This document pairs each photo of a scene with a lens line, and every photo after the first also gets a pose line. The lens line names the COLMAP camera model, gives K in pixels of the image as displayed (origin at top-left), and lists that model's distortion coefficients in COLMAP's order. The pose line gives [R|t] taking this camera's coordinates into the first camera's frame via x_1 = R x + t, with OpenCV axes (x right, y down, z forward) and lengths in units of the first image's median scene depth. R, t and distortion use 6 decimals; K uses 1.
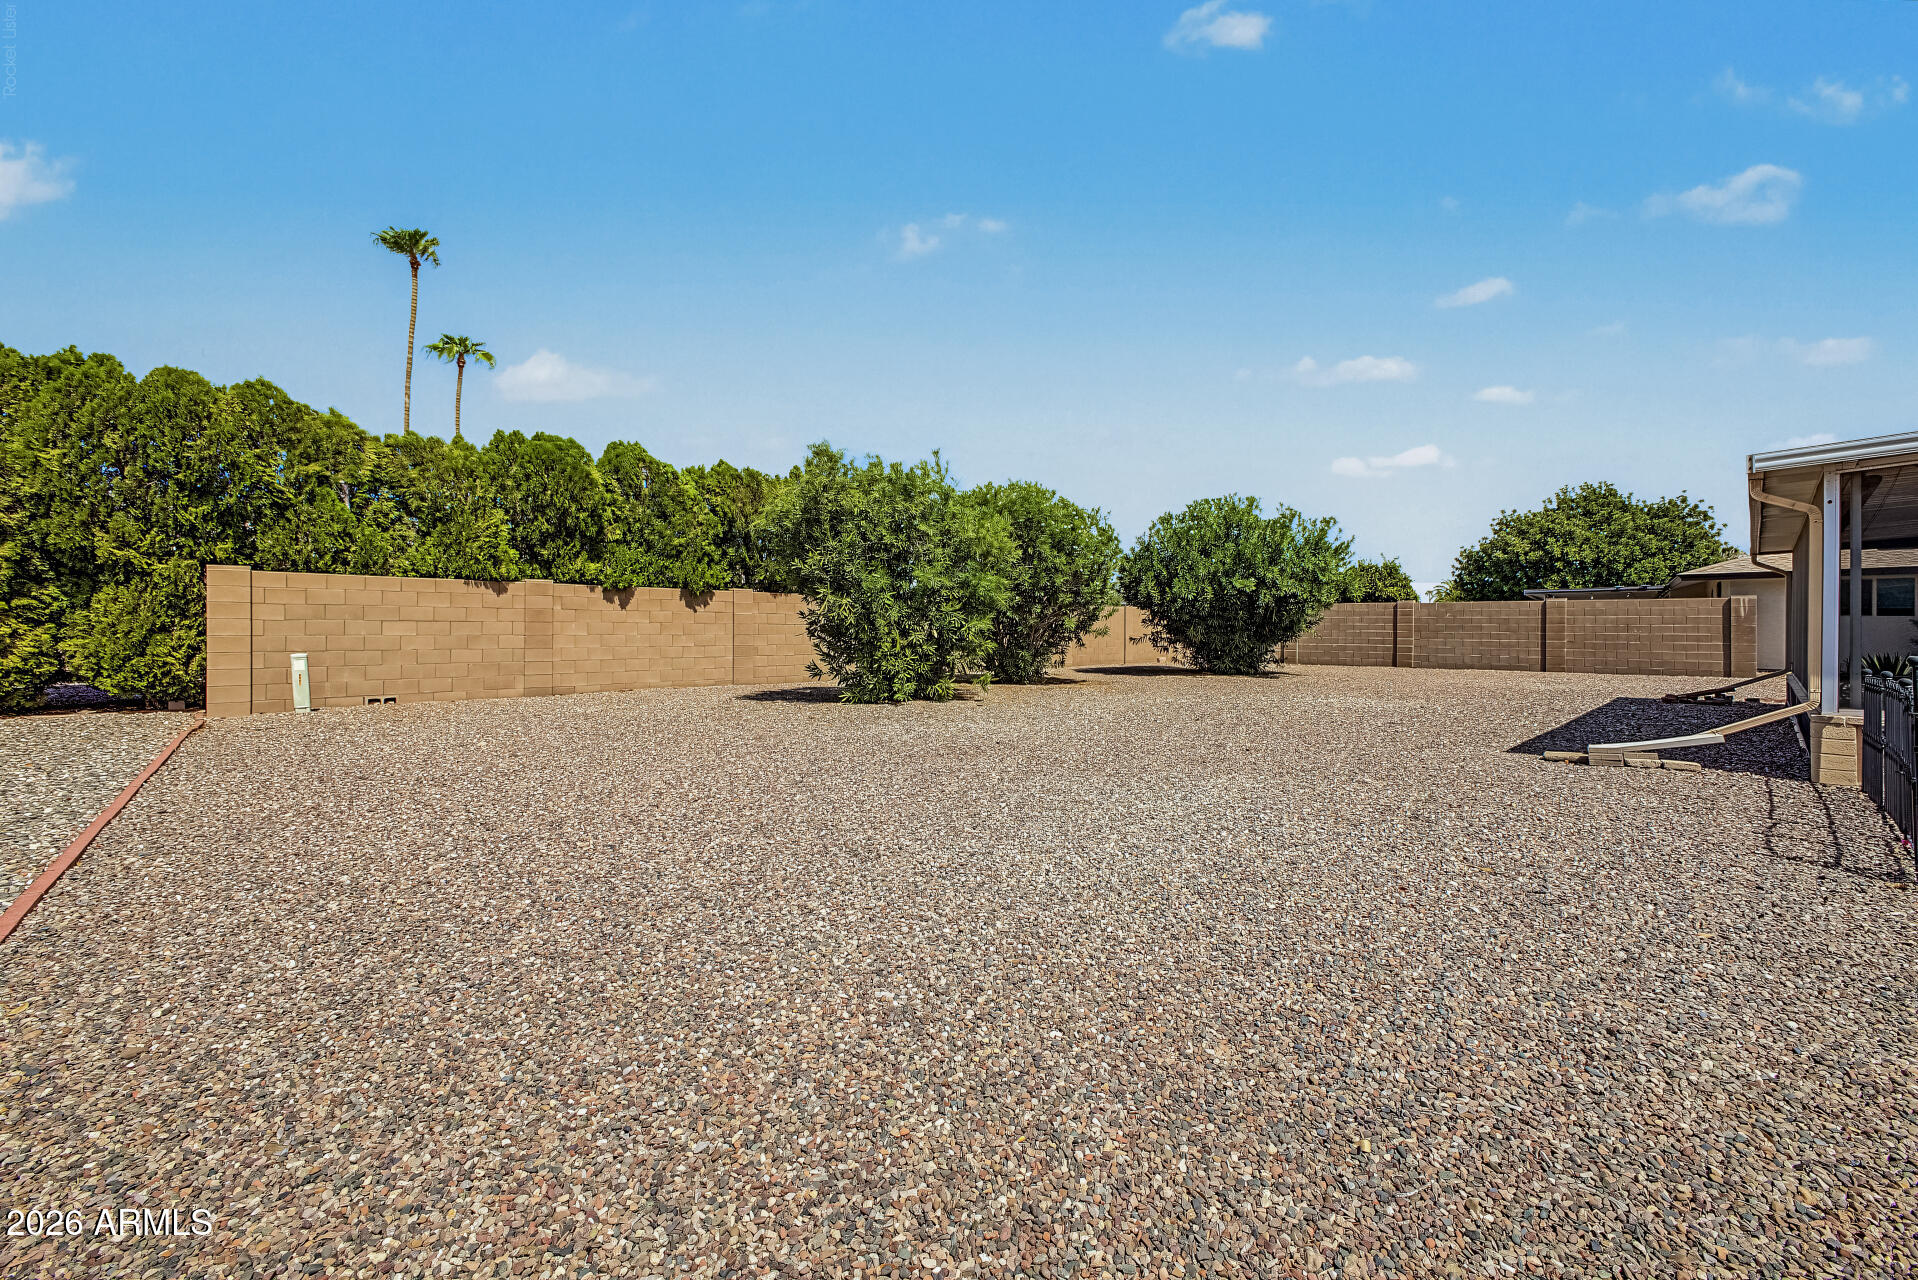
lens RADIAL K [[765.2, 0, 956.6], [0, 765.2, 633.5], [0, 0, 1]] dist [-0.001346, -0.000167]
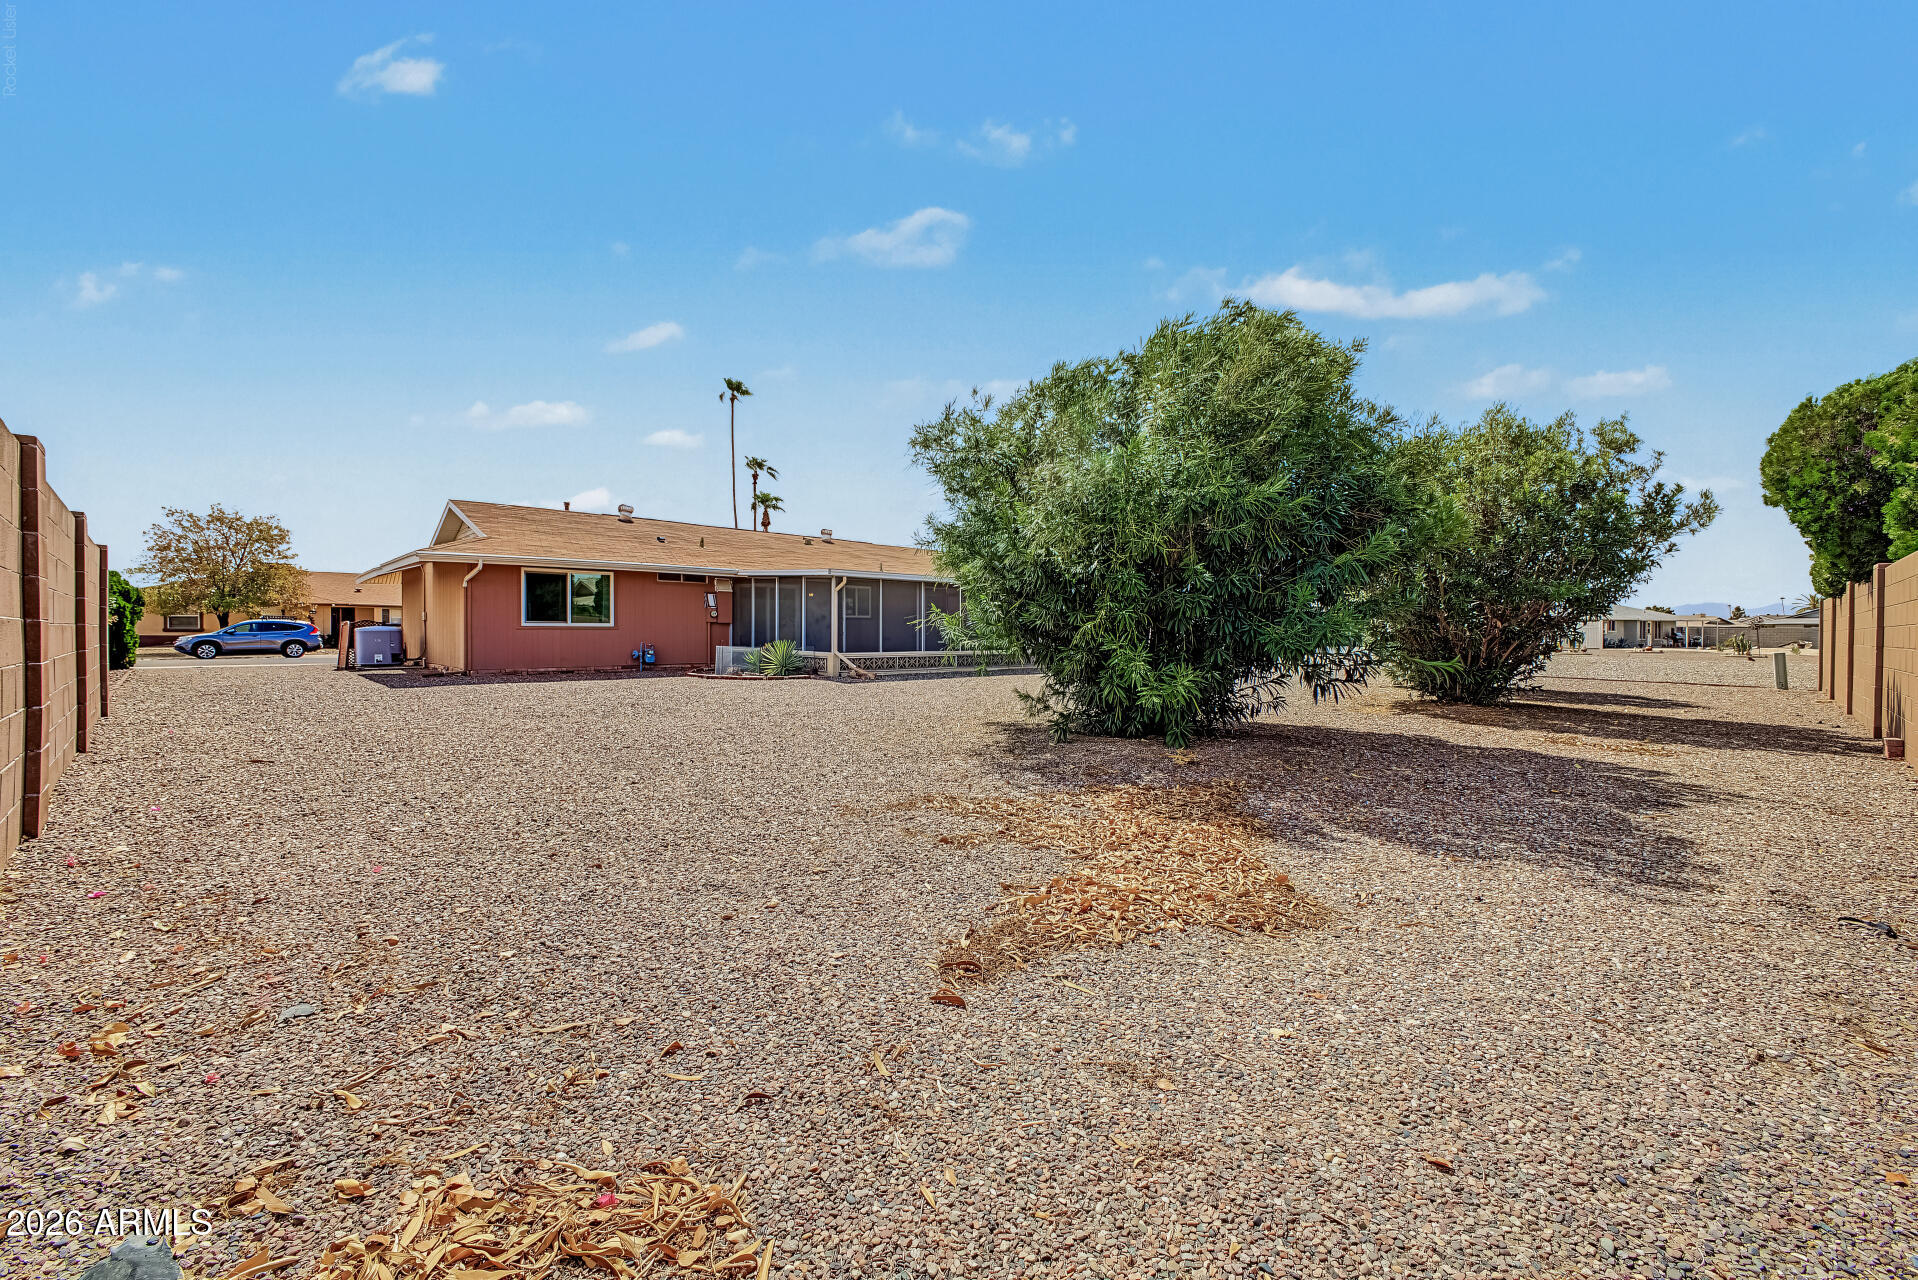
lens RADIAL K [[765.2, 0, 958.4], [0, 765.2, 642.4], [0, 0, 1]] dist [-0.001346, -0.000167]
pose [[0.999969, -0.006923, 0.003747, 1.084508], [0.006864, 0.999857, 0.015481, -0.054663], [-0.003854, -0.015454, 0.999873, -0.020554]]
